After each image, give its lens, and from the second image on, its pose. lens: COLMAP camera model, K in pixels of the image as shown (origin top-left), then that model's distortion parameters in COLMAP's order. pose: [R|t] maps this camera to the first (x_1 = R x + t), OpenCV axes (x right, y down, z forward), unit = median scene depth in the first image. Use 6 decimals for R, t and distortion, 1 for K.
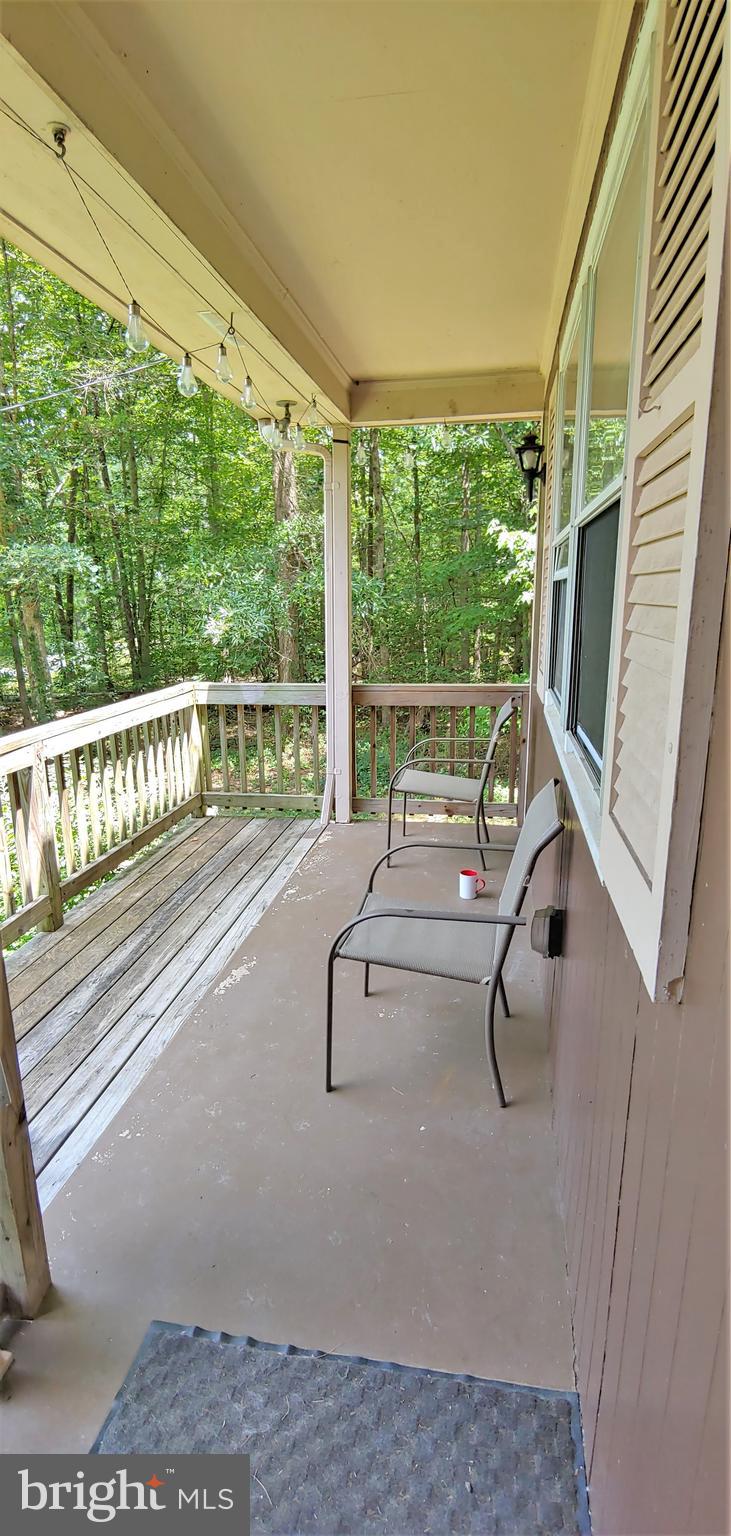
lens RADIAL K [[731.0, 0, 374.4], [0, 731.0, 778.2], [0, 0, 1]] dist [-0.003147, -0.000041]
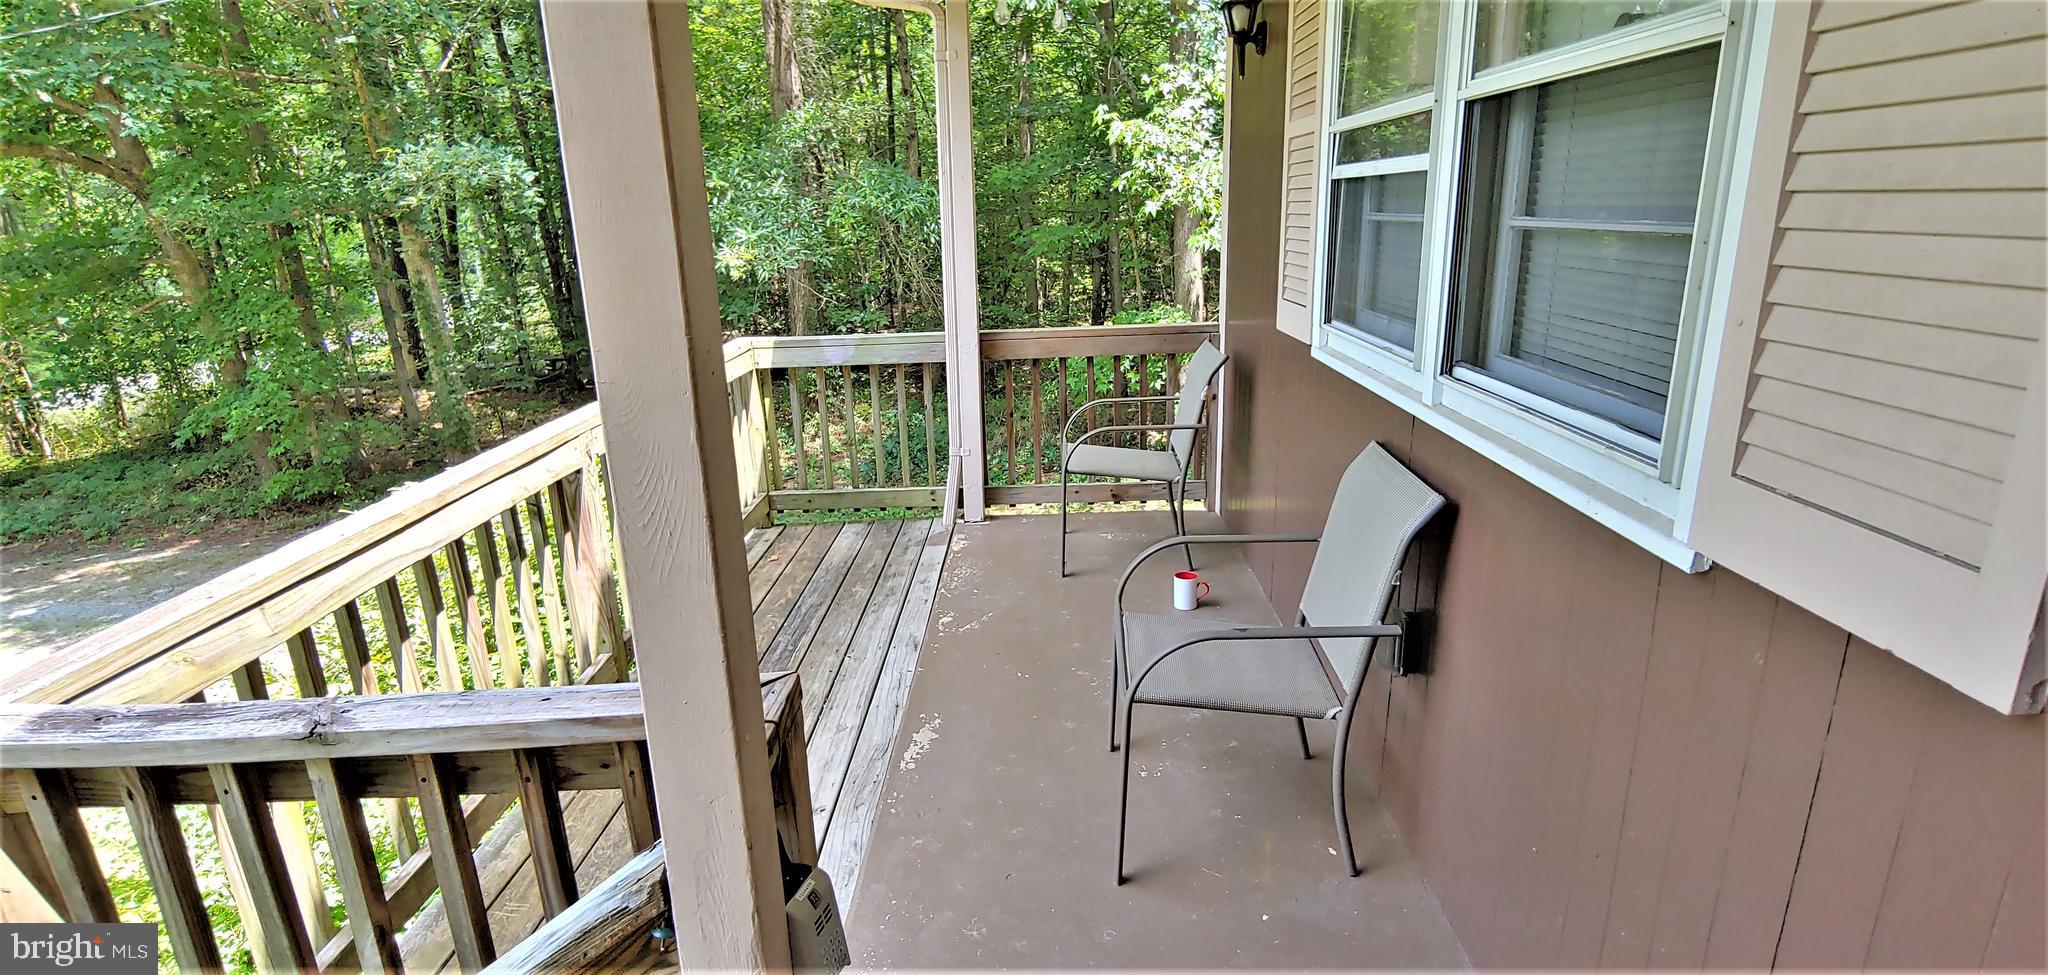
lens RADIAL K [[969.0, 0, 1022.7], [0, 969.0, 490.2], [0, 0, 1]] dist [0.015866, -0.022016]
pose [[0.987101, -0.063583, 0.146932, -0.156627], [0.058625, 0.997563, 0.037835, -0.005019], [-0.148980, -0.028733, 0.988423, 0.034241]]
